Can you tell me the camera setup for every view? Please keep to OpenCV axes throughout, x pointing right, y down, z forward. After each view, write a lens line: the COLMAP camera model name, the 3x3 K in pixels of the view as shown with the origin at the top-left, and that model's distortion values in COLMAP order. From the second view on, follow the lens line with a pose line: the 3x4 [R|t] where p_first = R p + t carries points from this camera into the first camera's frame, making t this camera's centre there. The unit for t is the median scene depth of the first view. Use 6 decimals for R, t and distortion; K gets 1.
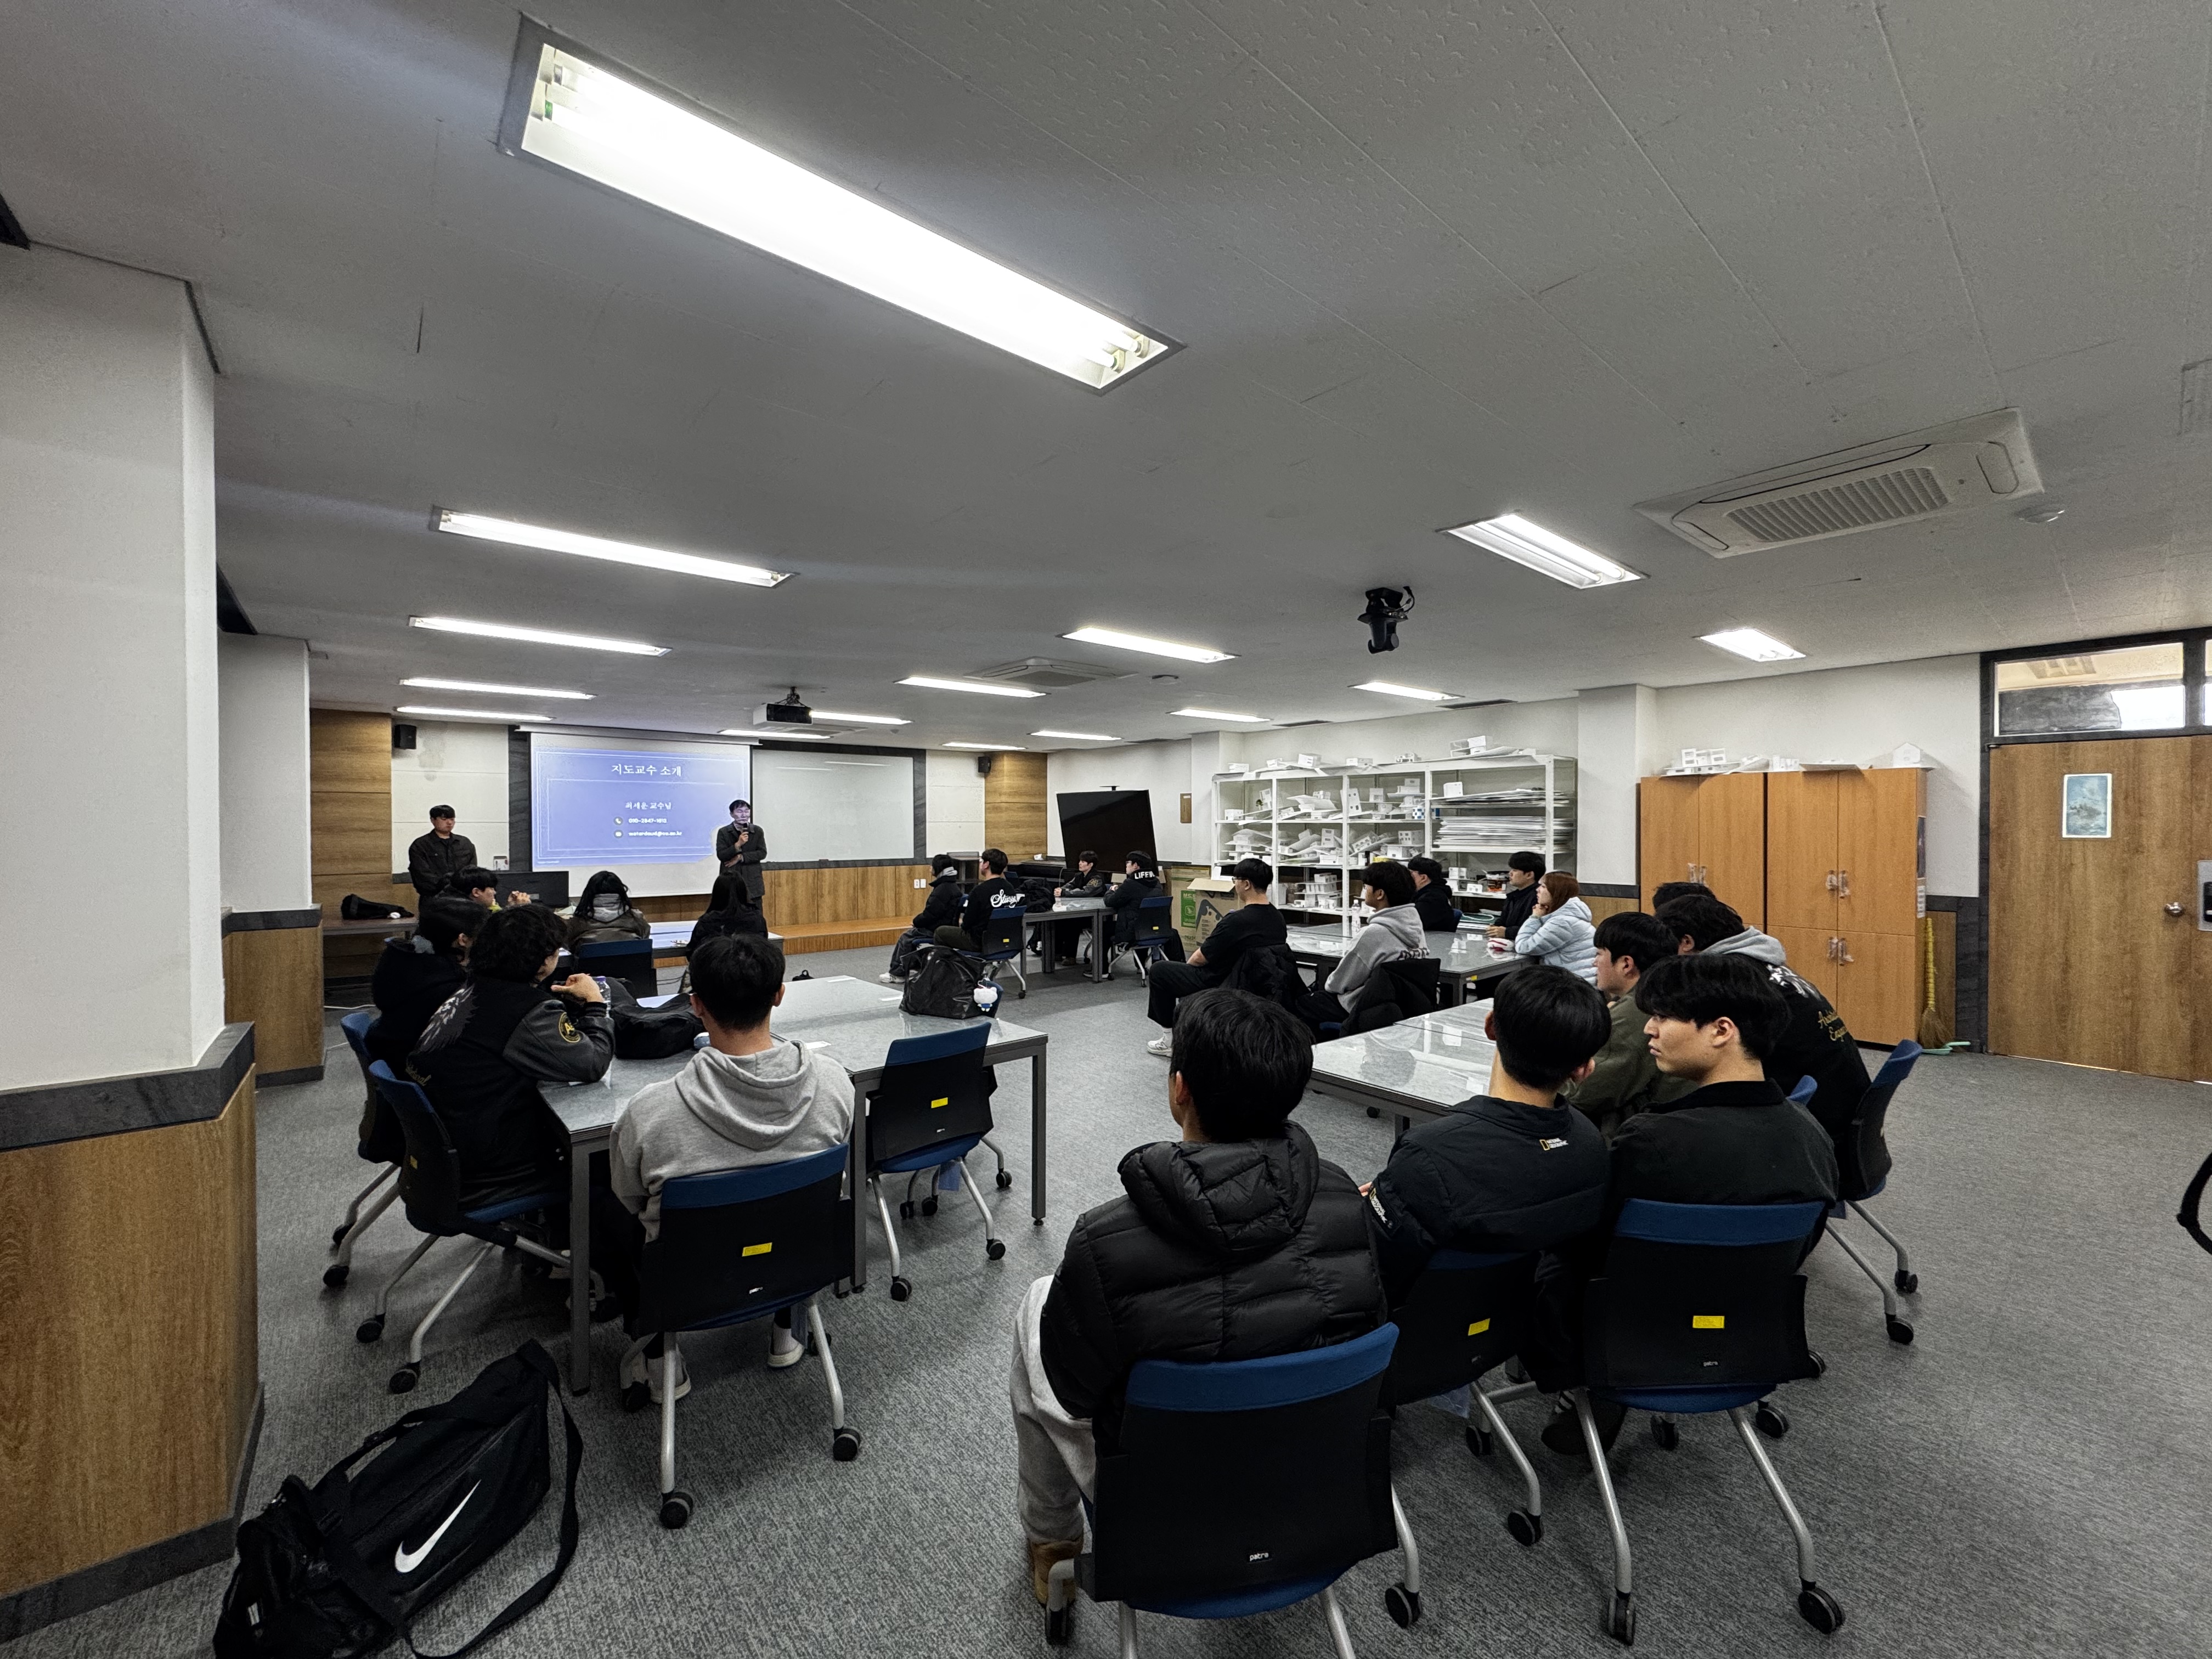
lens RADIAL K [[890.0, 0, 1106.0], [0, 890.0, 829.5], [0, 0, 1]] dist [-0.000077, -0.000009]
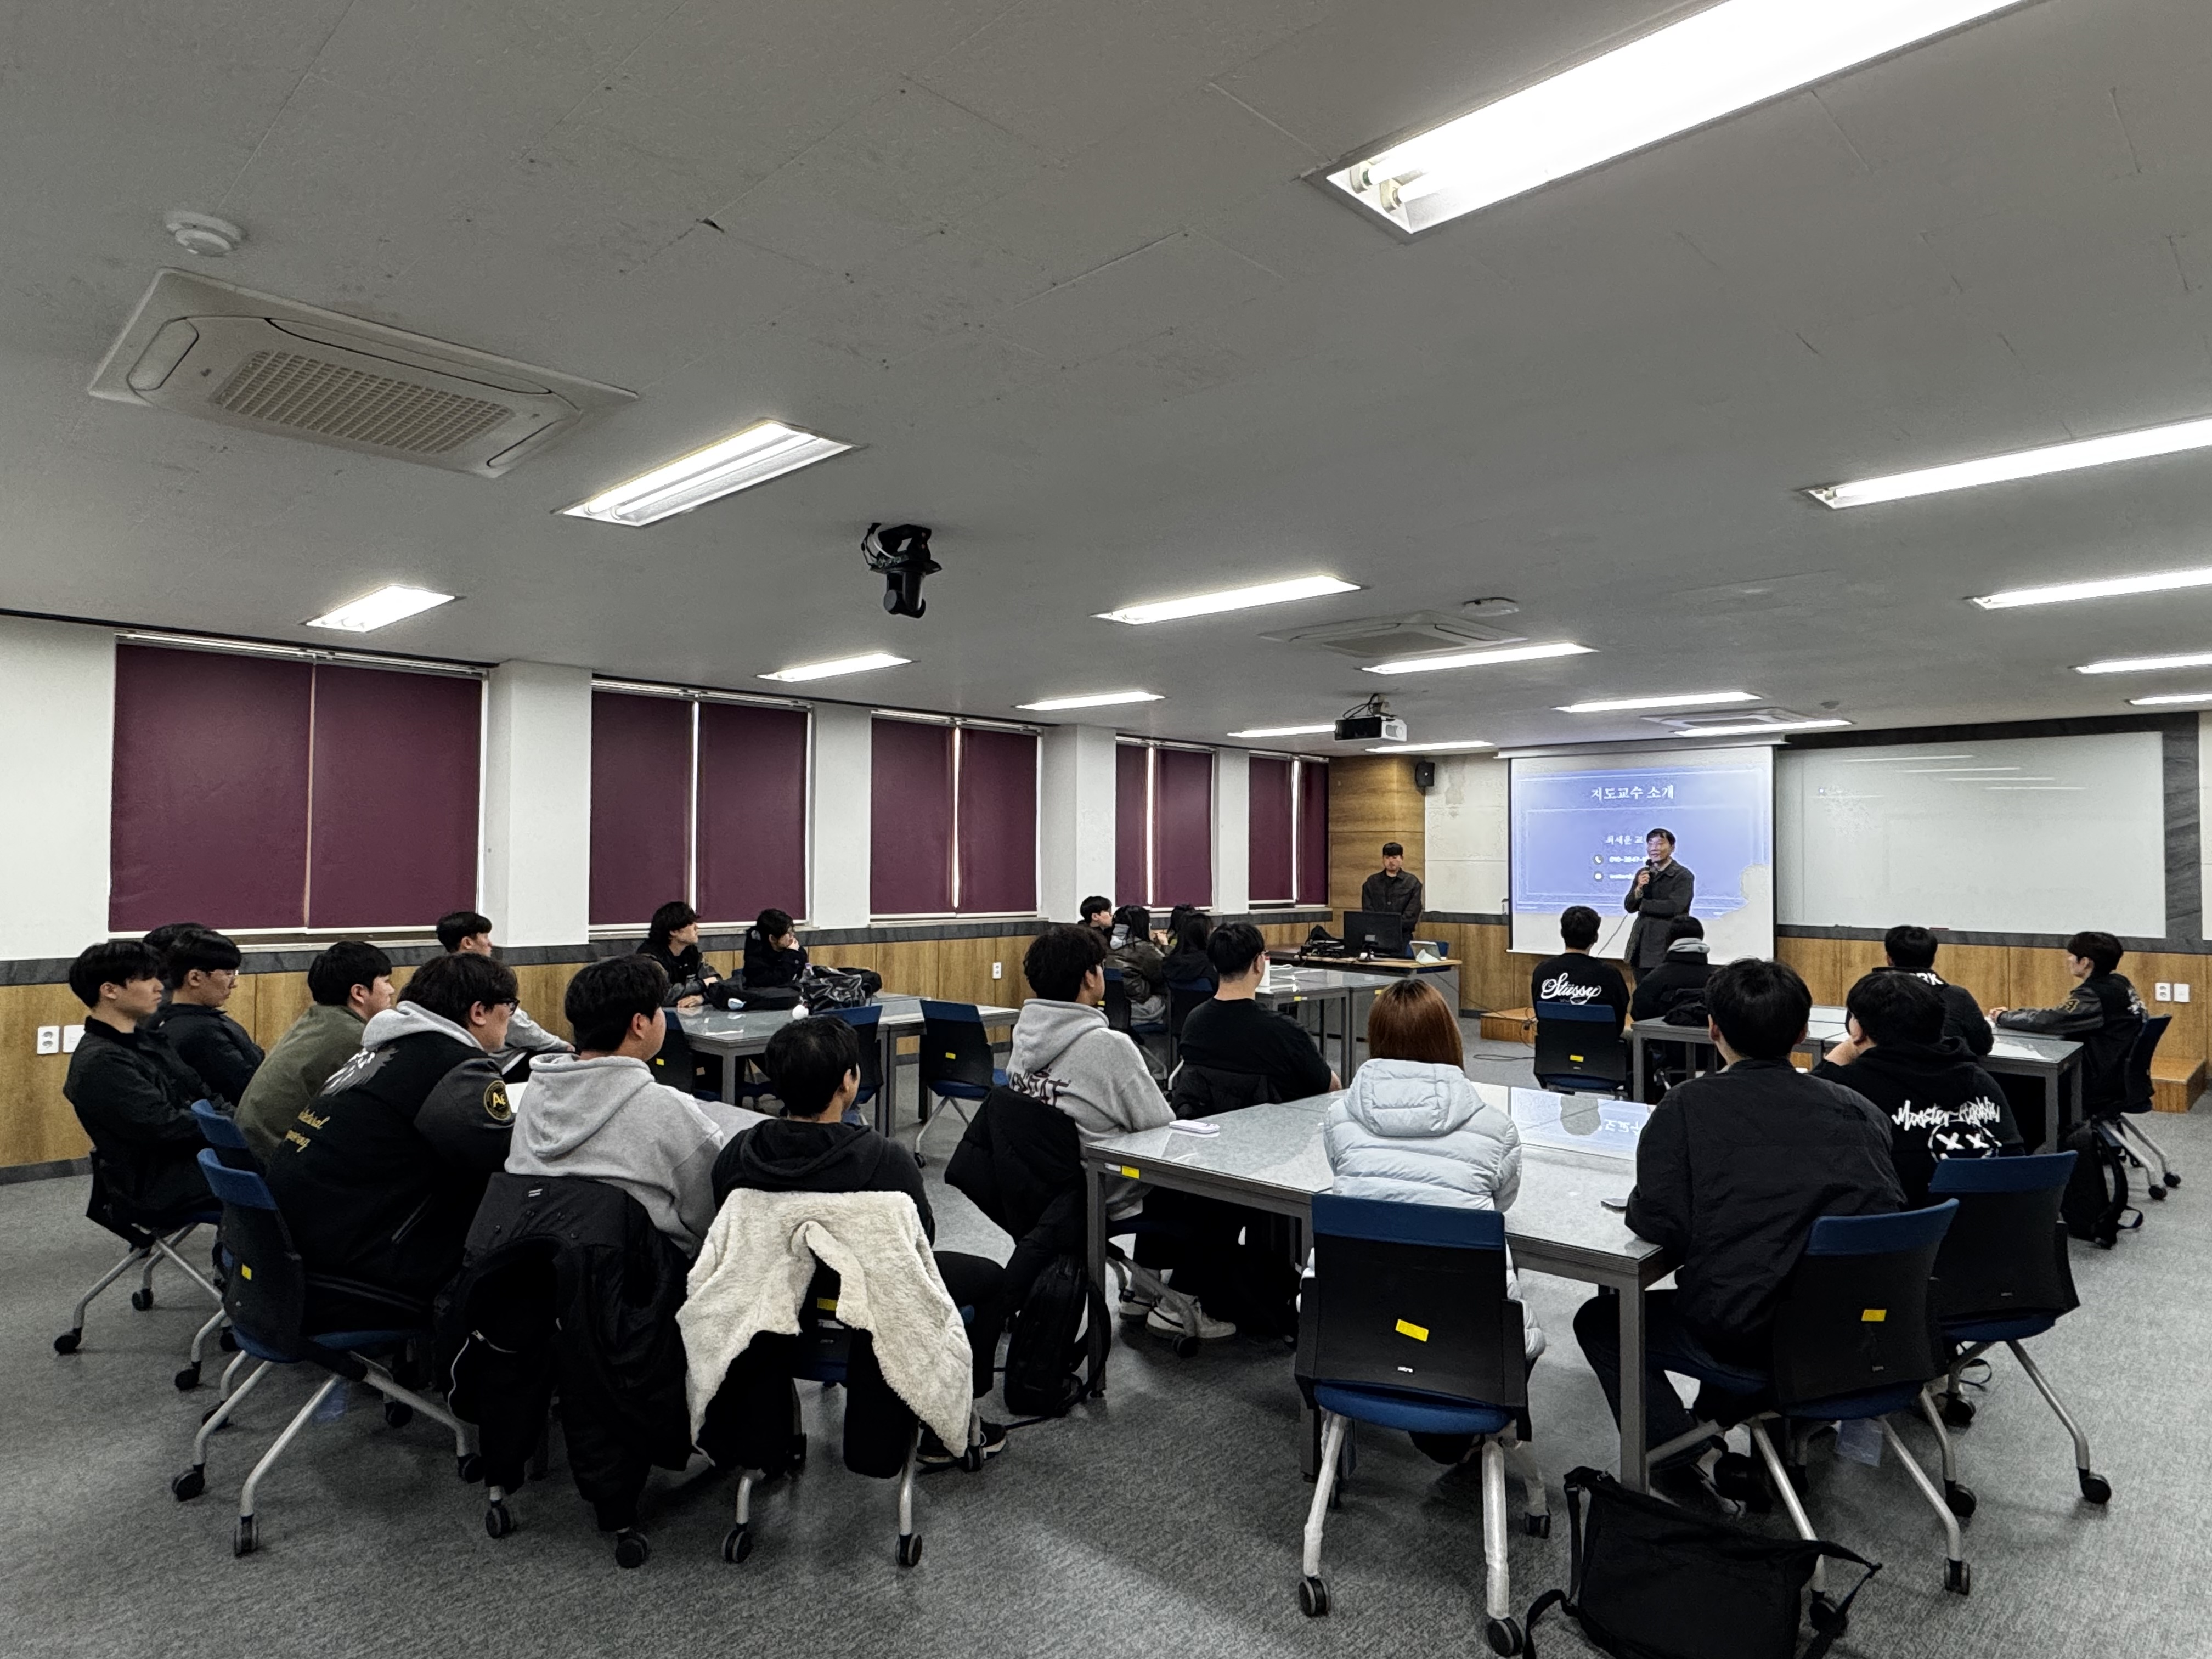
lens RADIAL K [[1299.8, 0, 1106.0], [0, 1299.8, 829.5], [0, 0, 1]] dist [-0.004220, -0.000885]
pose [[0.101210, -0.019773, -0.994669, 0.446877], [-0.011377, 0.999714, -0.021031, -0.005997], [0.994800, 0.013445, 0.100956, 0.367605]]
